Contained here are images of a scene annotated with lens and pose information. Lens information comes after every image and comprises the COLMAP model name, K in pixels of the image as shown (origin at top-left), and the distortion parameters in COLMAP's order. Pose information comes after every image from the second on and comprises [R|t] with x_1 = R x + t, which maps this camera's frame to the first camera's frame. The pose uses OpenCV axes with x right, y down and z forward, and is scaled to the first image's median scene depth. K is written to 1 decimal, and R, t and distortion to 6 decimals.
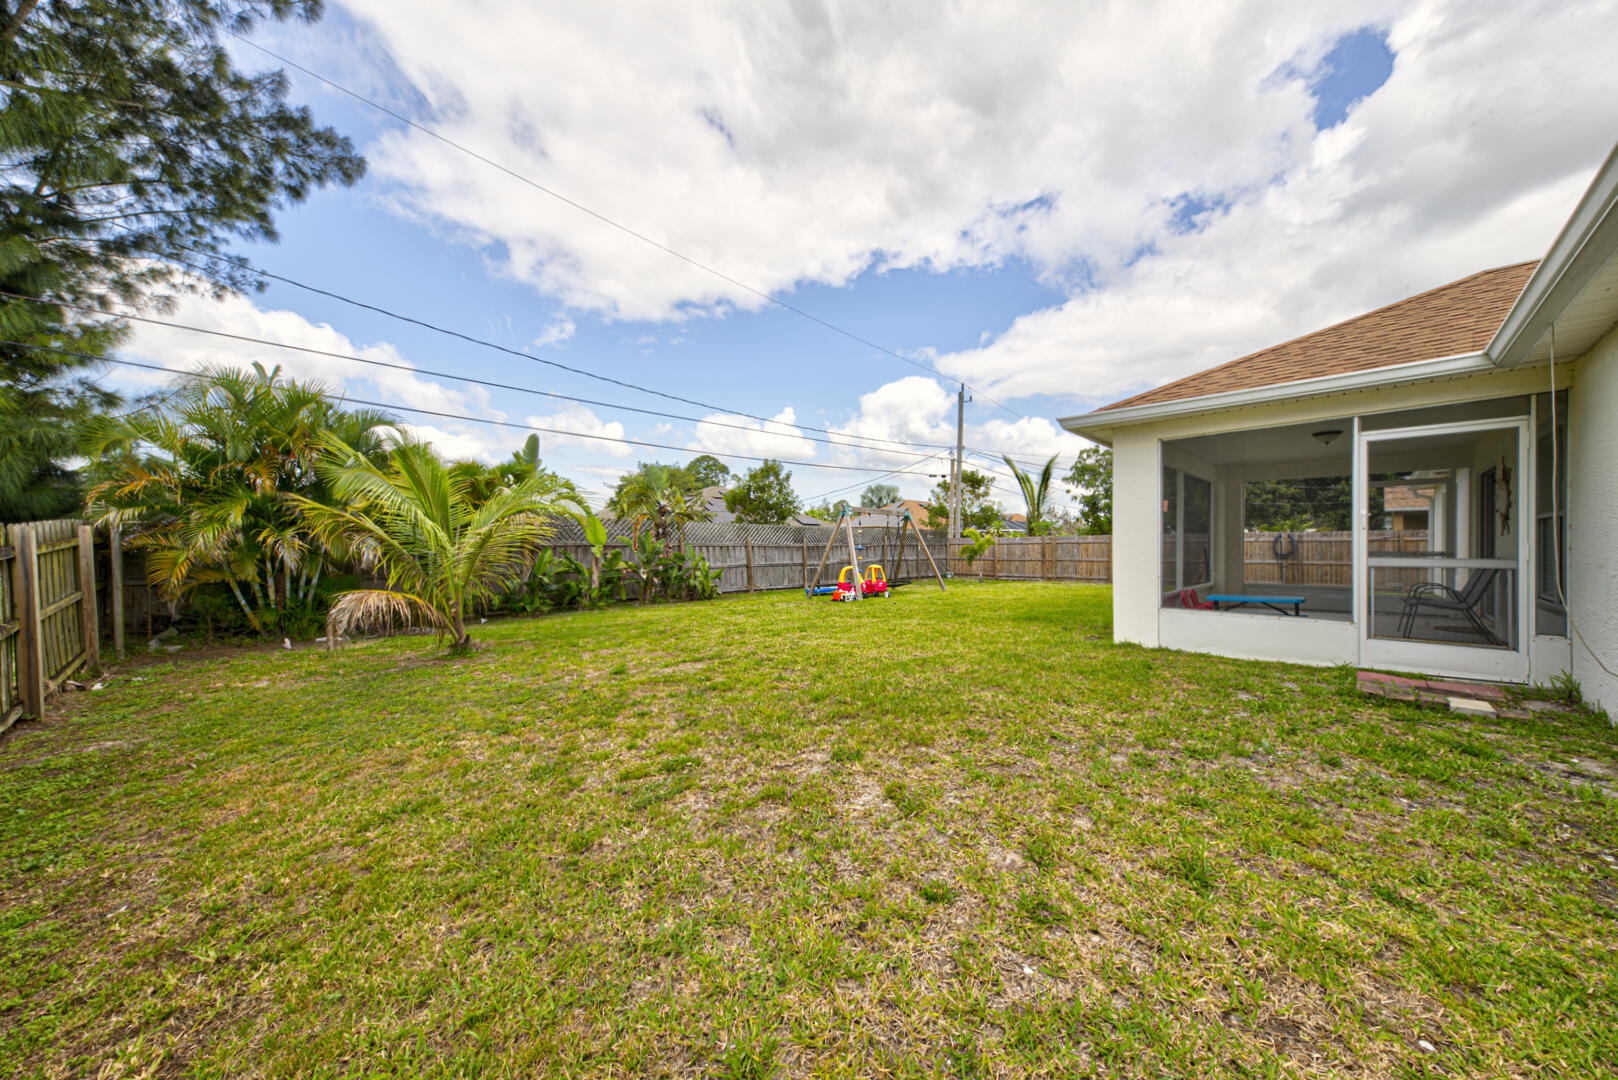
lens RADIAL K [[553.0, 0, 813.1], [0, 553.0, 547.6], [0, 0, 1]] dist [0.032379, -0.008756]
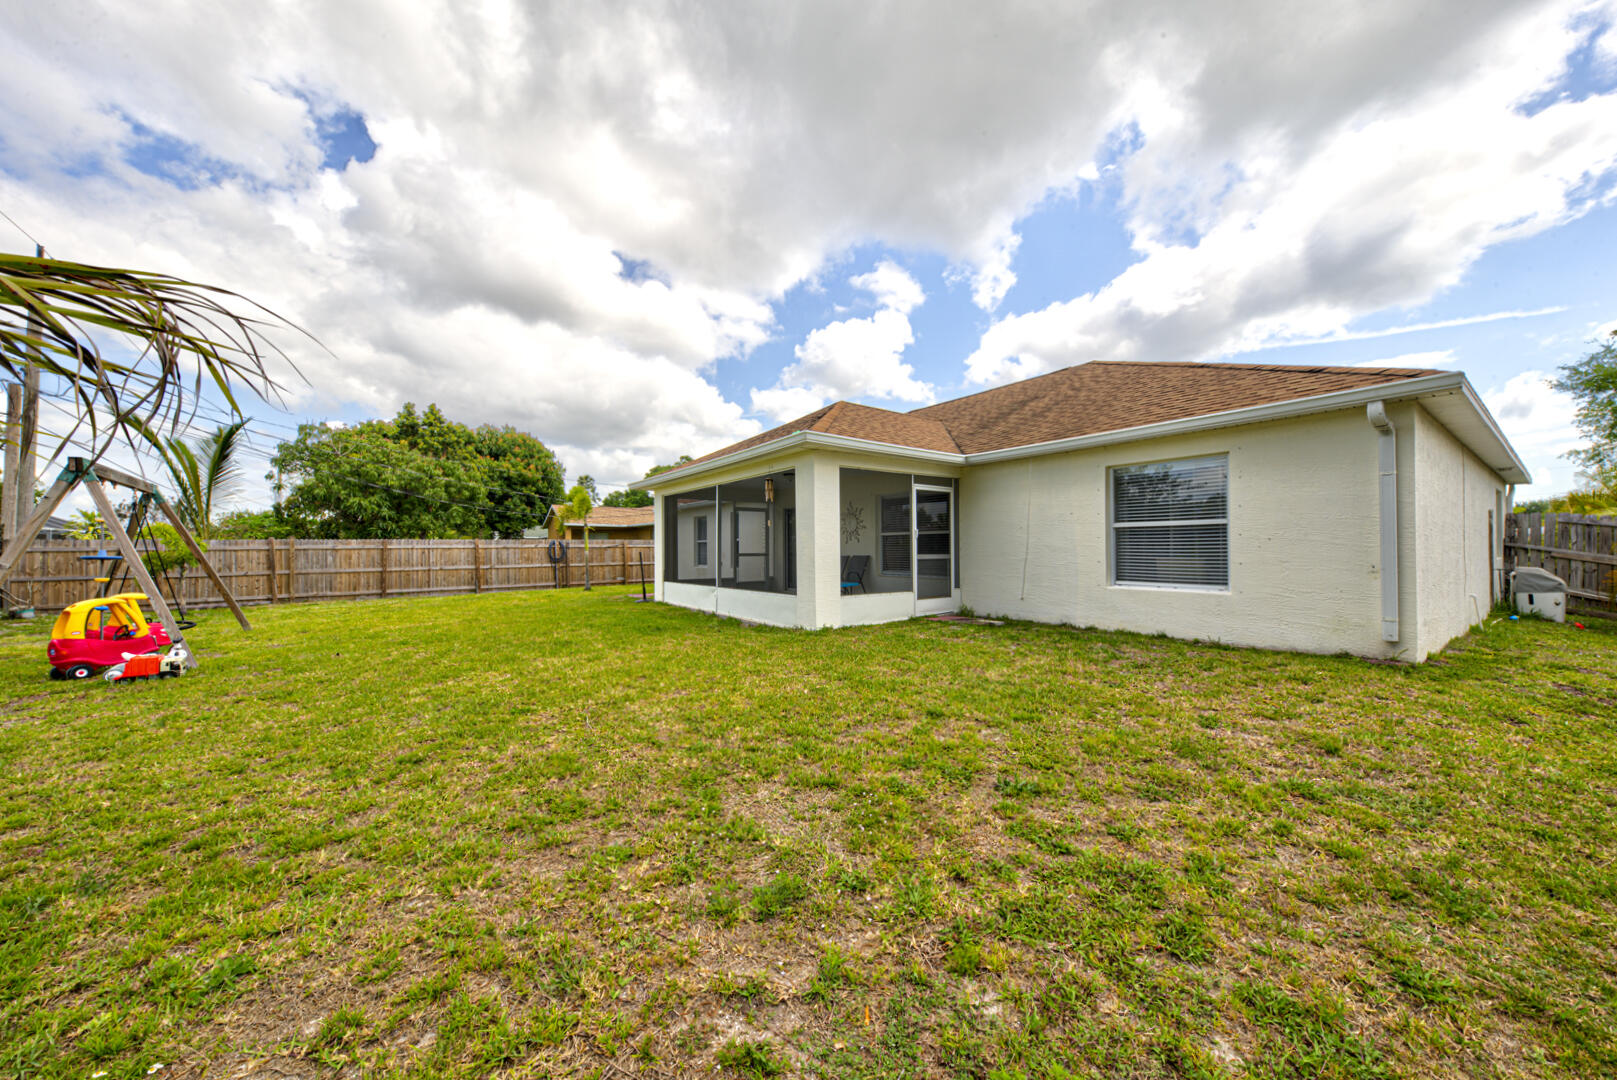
lens RADIAL K [[552.6, 0, 812.6], [0, 552.6, 547.6], [0, 0, 1]] dist [0.032379, -0.008756]
pose [[0.164255, 0.003243, 0.986413, -0.179025], [0.010842, 0.999928, -0.005092, 0.000223], [-0.986358, 0.011531, 0.164208, 0.232724]]
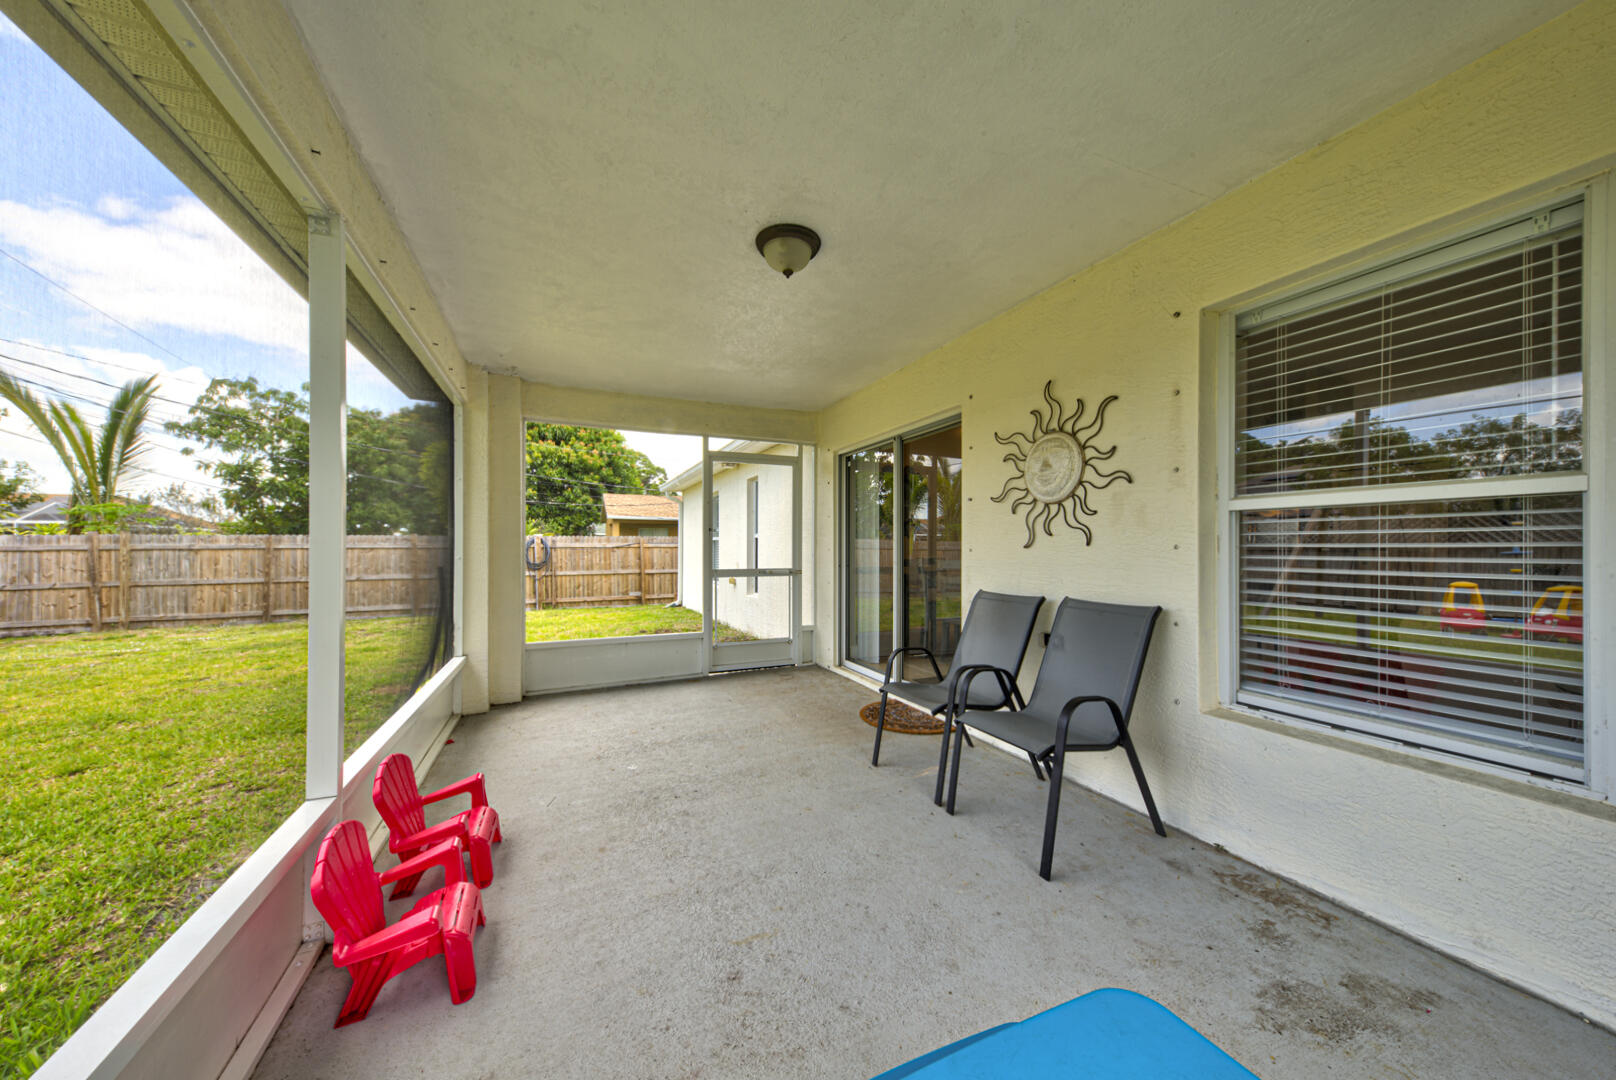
lens RADIAL K [[552.3, 0, 812.1], [0, 552.3, 547.6], [0, 0, 1]] dist [0.032379, -0.008756]
pose [[0.369184, 0.000174, 0.929356, 0.208108], [0.004552, 0.999988, -0.001995, -0.006440], [-0.929345, 0.004967, 0.369179, 0.288421]]
